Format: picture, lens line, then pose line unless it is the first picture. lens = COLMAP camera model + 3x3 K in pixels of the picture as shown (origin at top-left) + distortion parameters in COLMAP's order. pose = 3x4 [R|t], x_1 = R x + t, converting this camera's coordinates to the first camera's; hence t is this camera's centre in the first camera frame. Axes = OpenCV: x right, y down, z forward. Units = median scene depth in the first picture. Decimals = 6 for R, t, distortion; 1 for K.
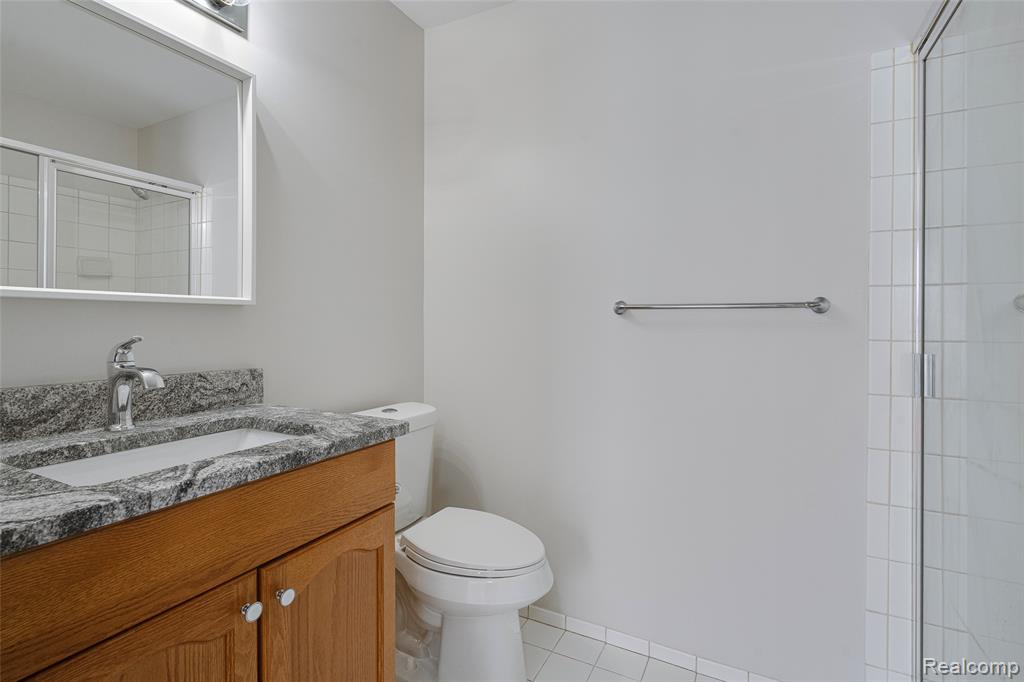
lens RADIAL K [[480.6, 0, 512.3], [0, 480.6, 338.2], [0, 0, 1]] dist [-0.003806, 0.001032]
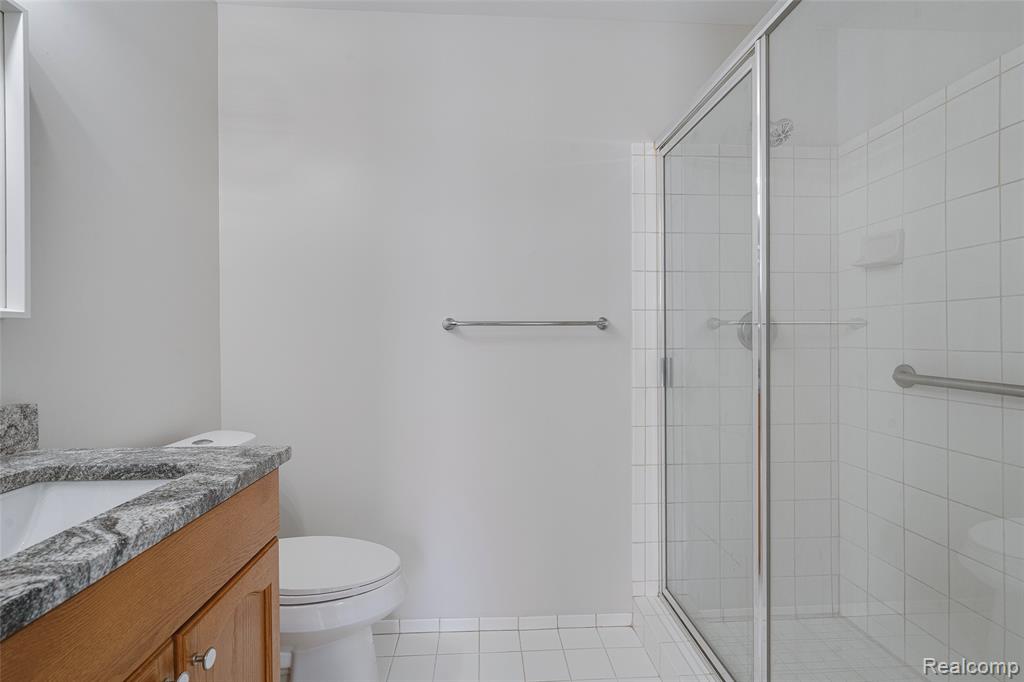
lens RADIAL K [[477.0, 0, 499.1], [0, 477.0, 352.8], [0, 0, 1]] dist [-0.000598, 0.000078]
pose [[0.866262, -0.024311, 0.498998, -0.318800], [0.023091, 0.999696, 0.008618, -0.006164], [-0.499056, 0.004057, 0.866560, -0.007301]]
